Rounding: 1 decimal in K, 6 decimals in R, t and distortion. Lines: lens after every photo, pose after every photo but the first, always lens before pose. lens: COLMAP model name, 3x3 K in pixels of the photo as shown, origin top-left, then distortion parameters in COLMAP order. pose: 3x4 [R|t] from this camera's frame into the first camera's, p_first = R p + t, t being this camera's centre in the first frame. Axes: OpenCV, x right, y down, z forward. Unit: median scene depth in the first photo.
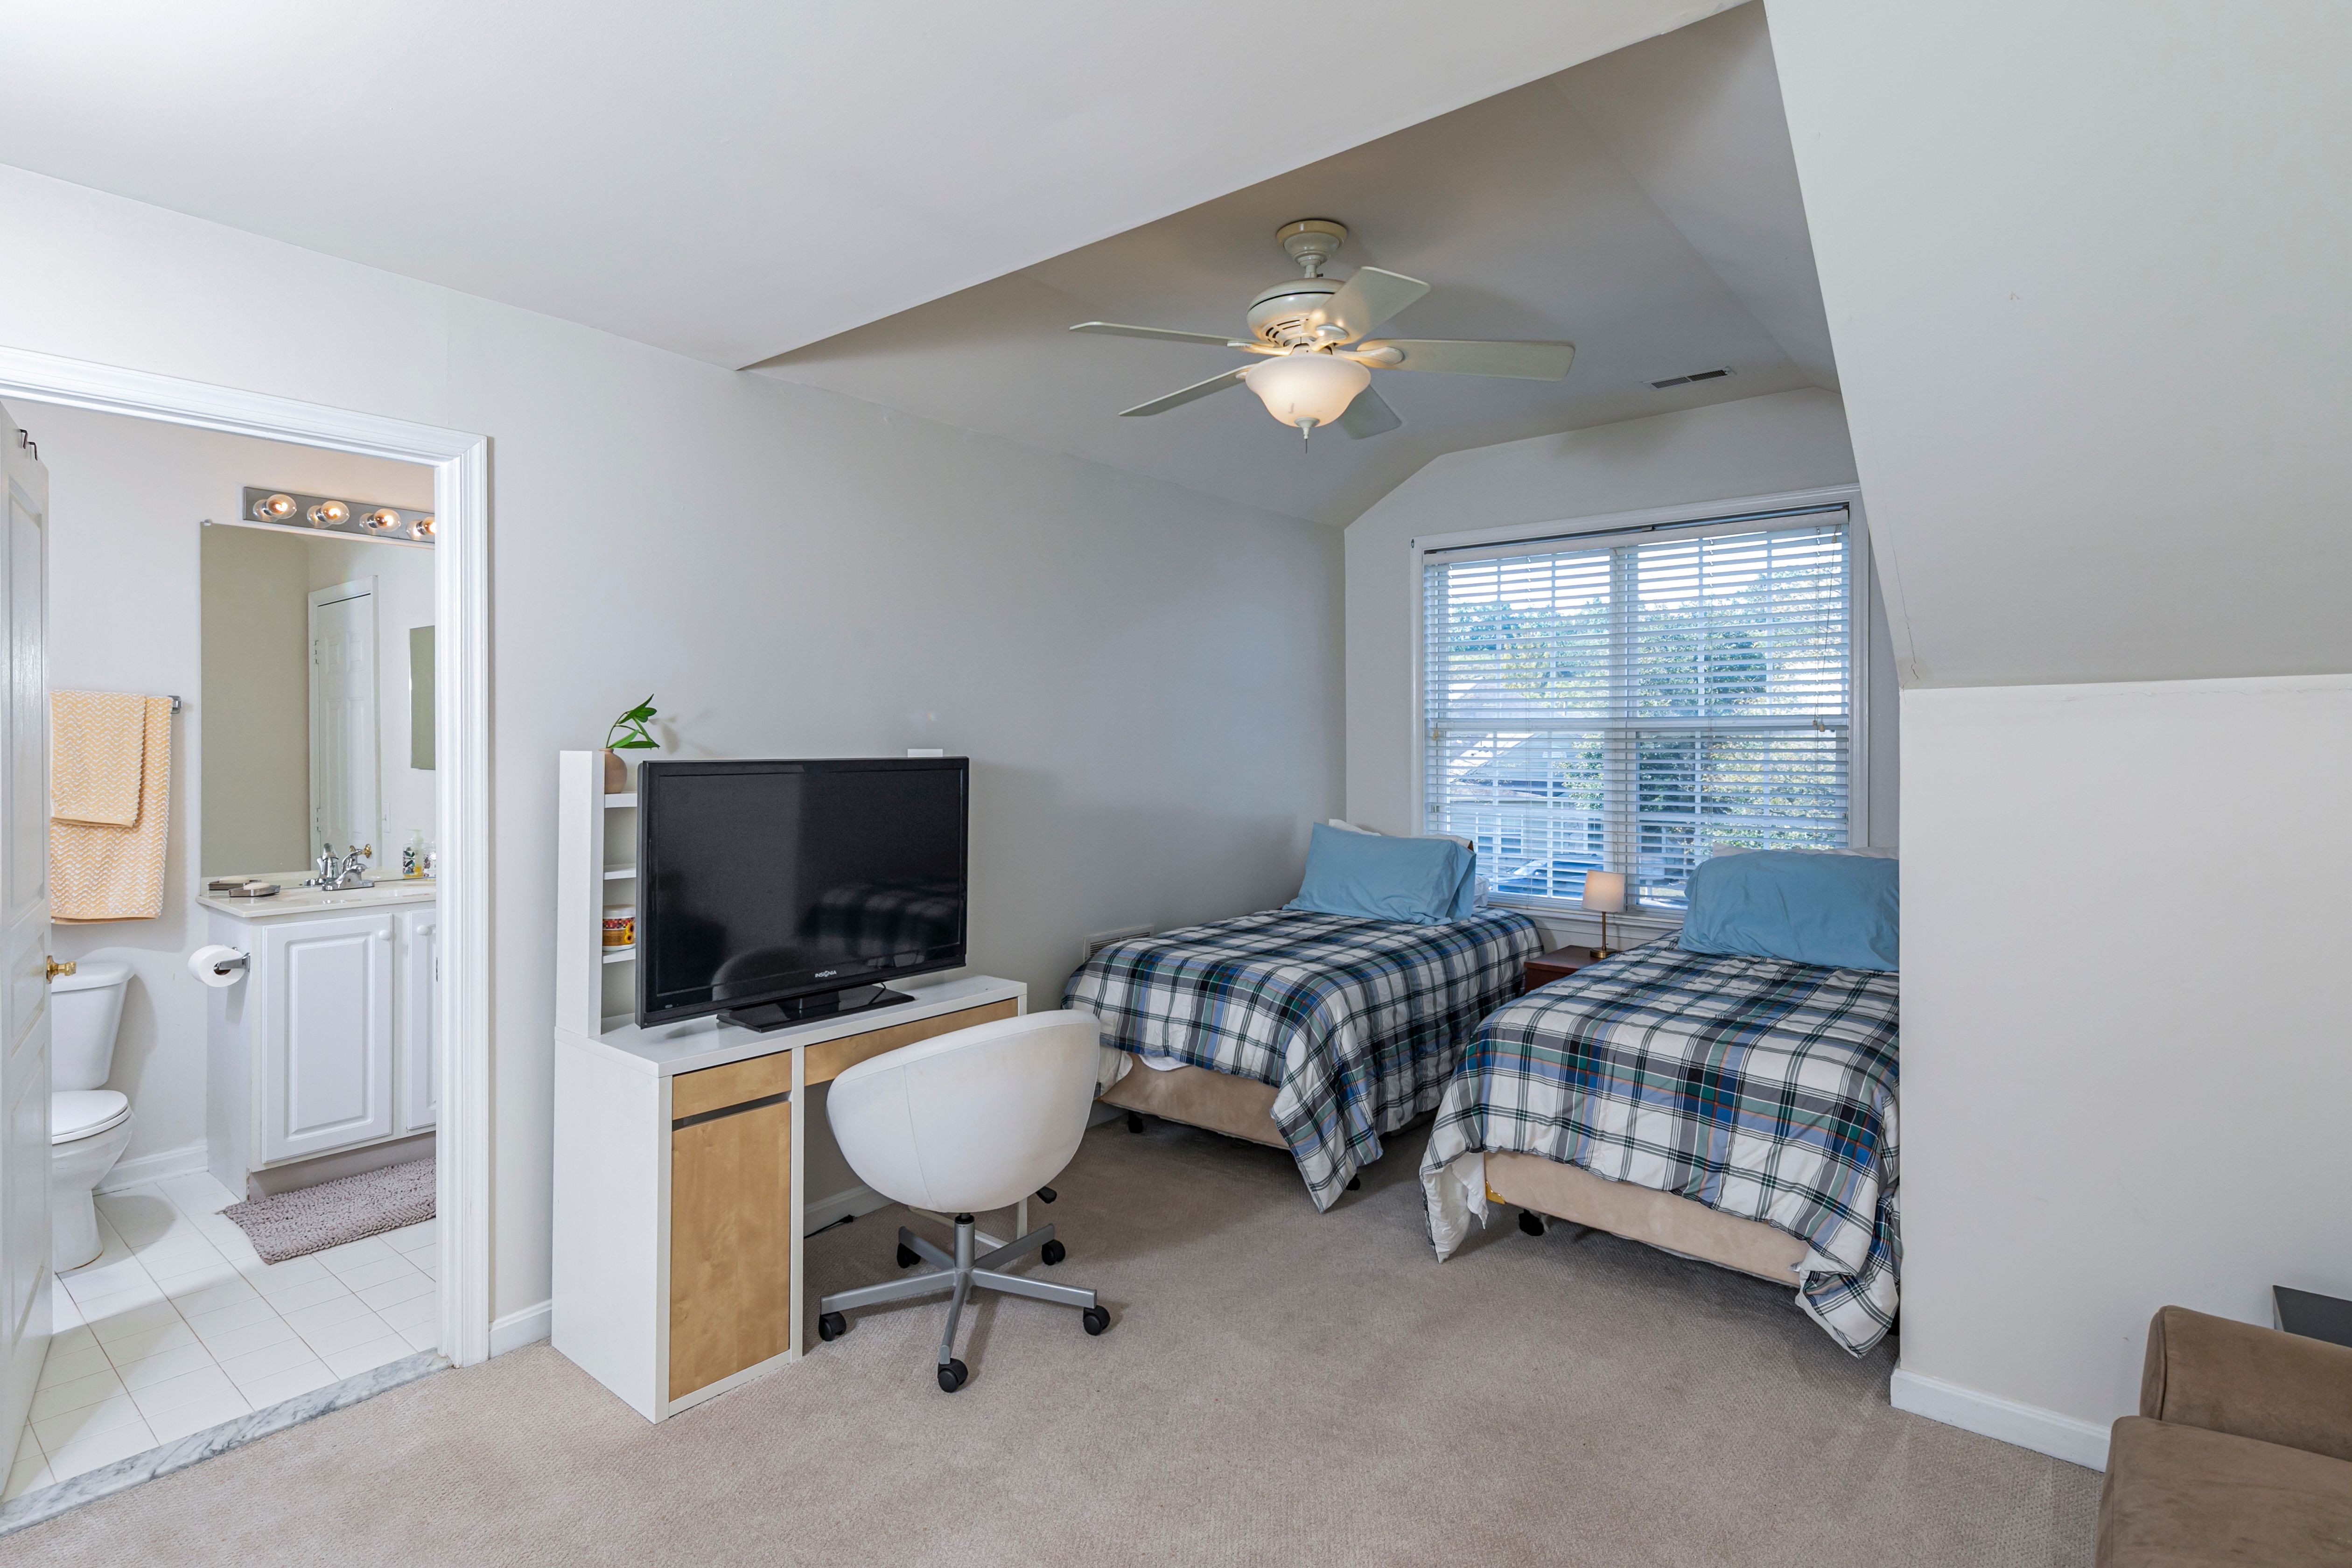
lens RADIAL K [[1133.8, 0, 1169.7], [0, 1133.8, 750.3], [0, 0, 1]] dist [0.022180, -0.010908]
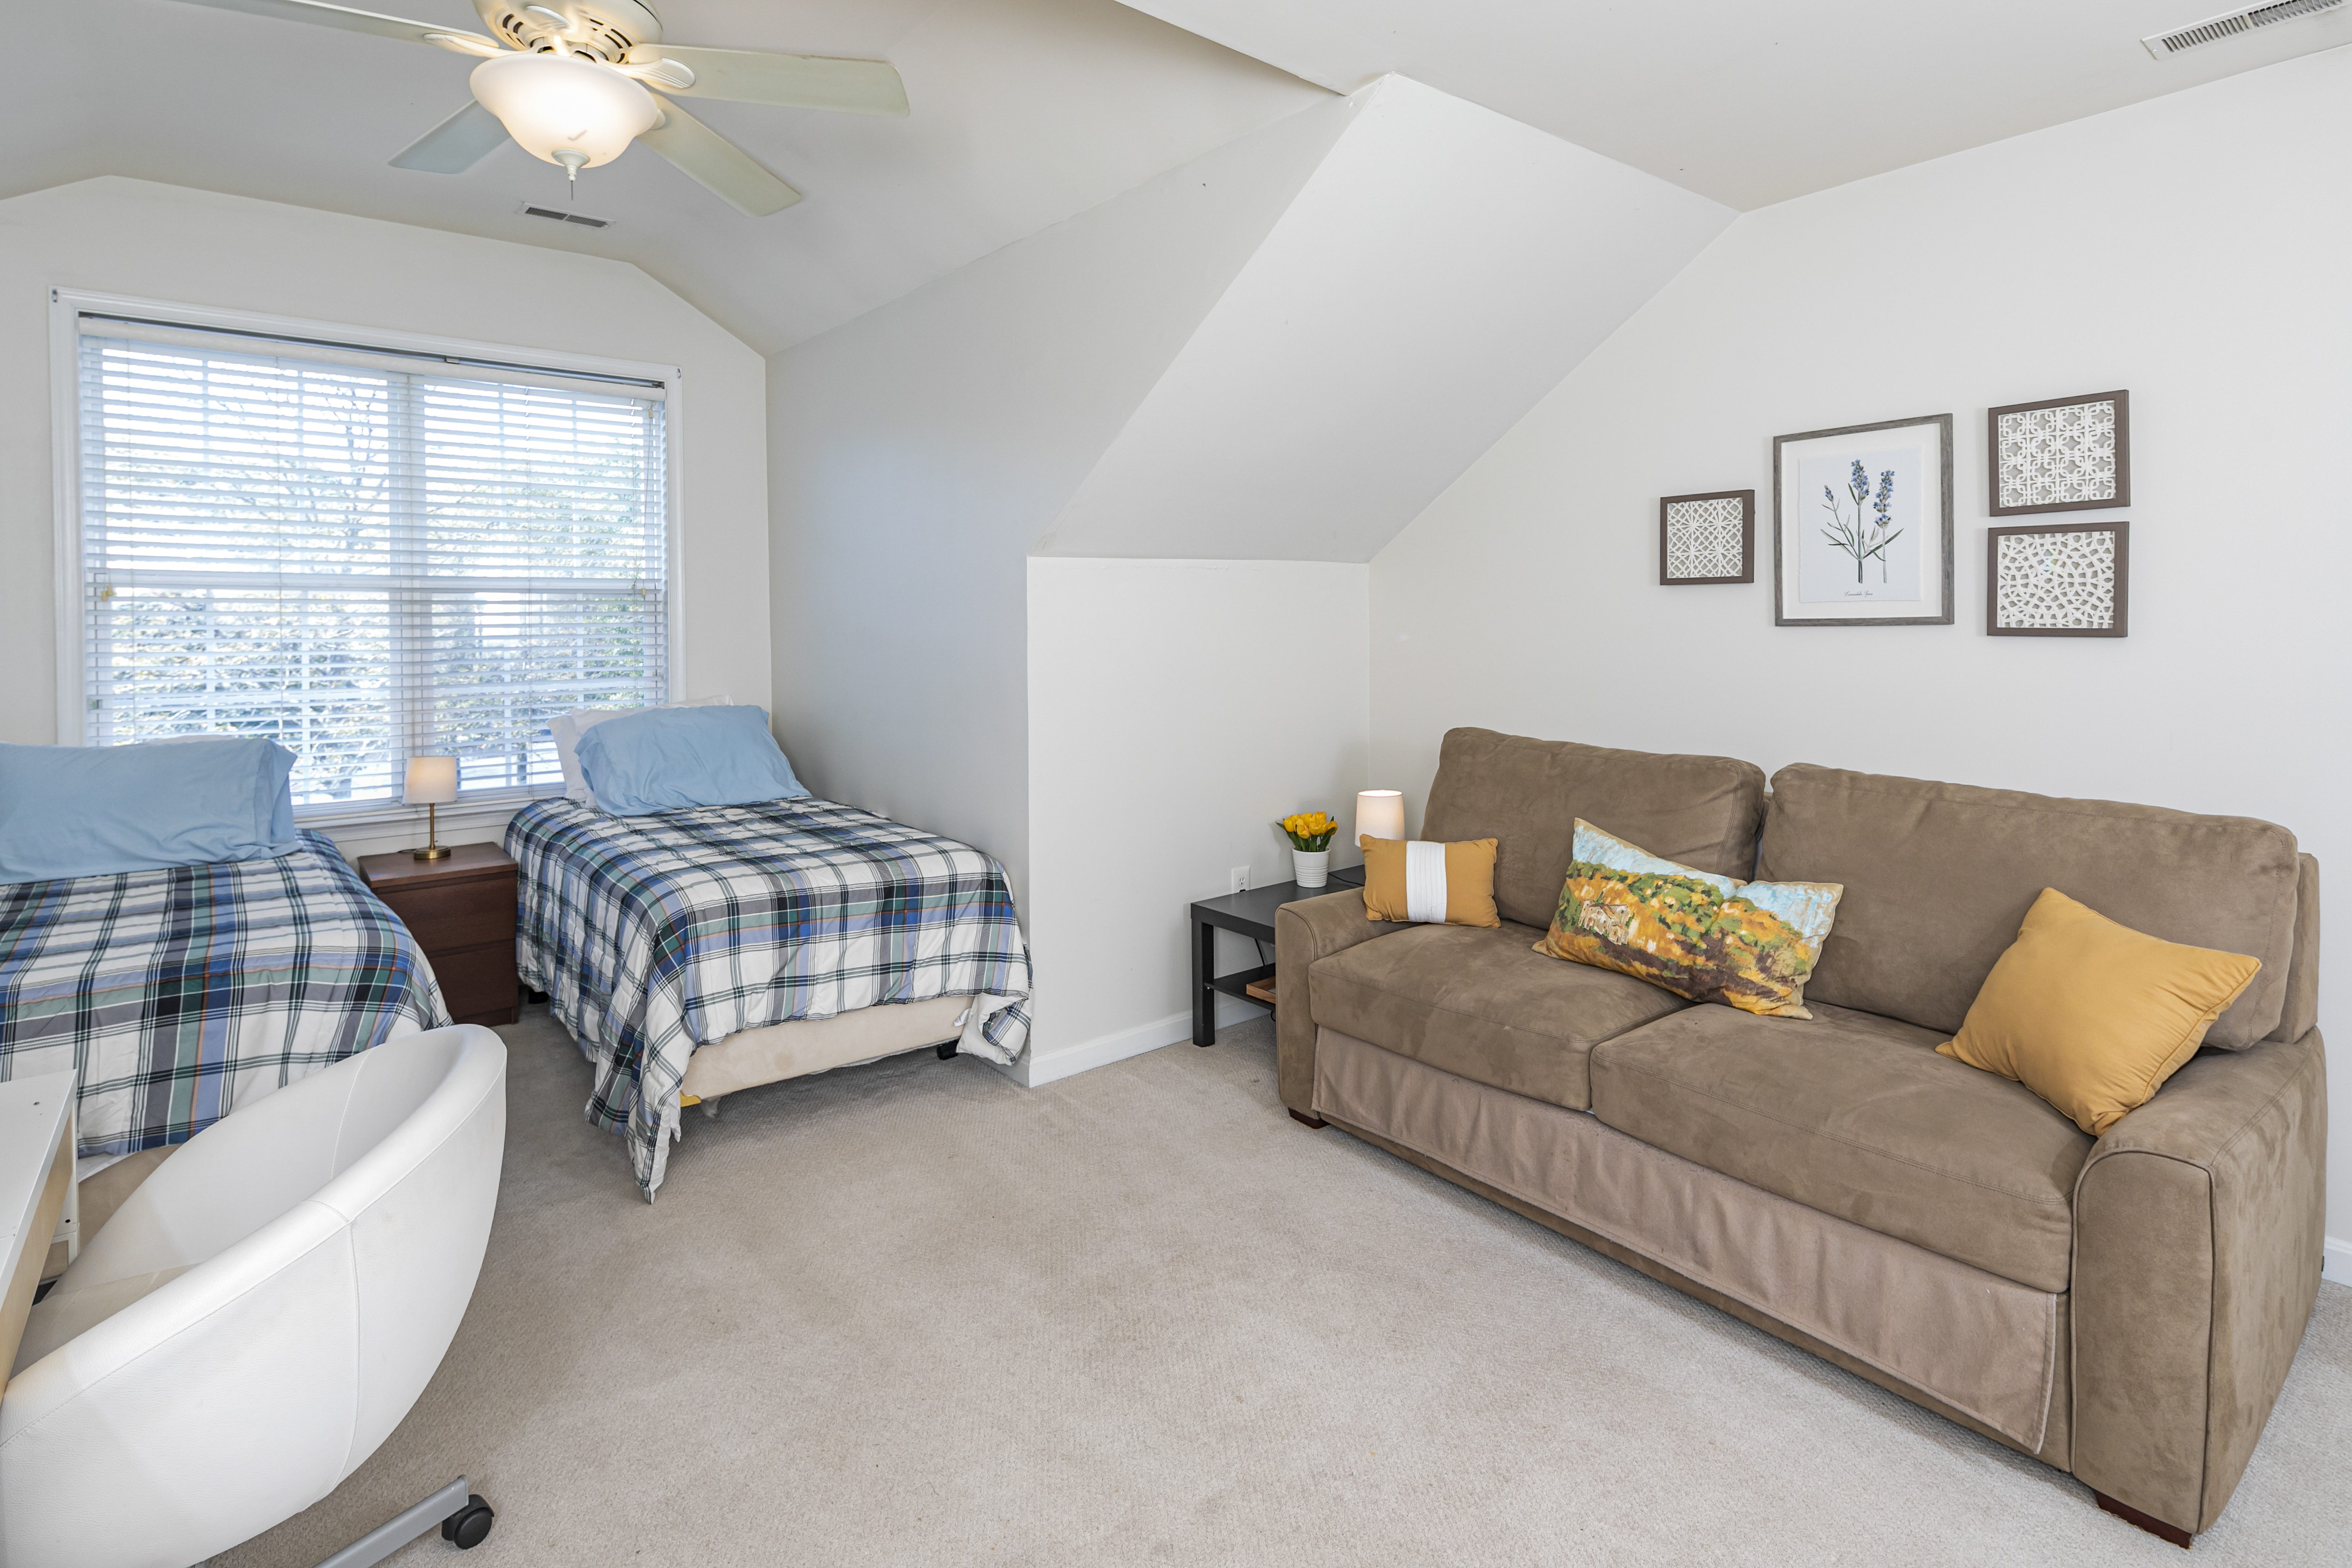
lens RADIAL K [[1128.4, 0, 1166.4], [0, 1128.4, 639.5], [0, 0, 1]] dist [0.022653, -0.010778]
pose [[0.229764, -0.022338, 0.972990, -0.561516], [0.013720, 0.999712, 0.019712, 0.018424], [-0.973150, 0.008820, 0.230004, 0.484614]]
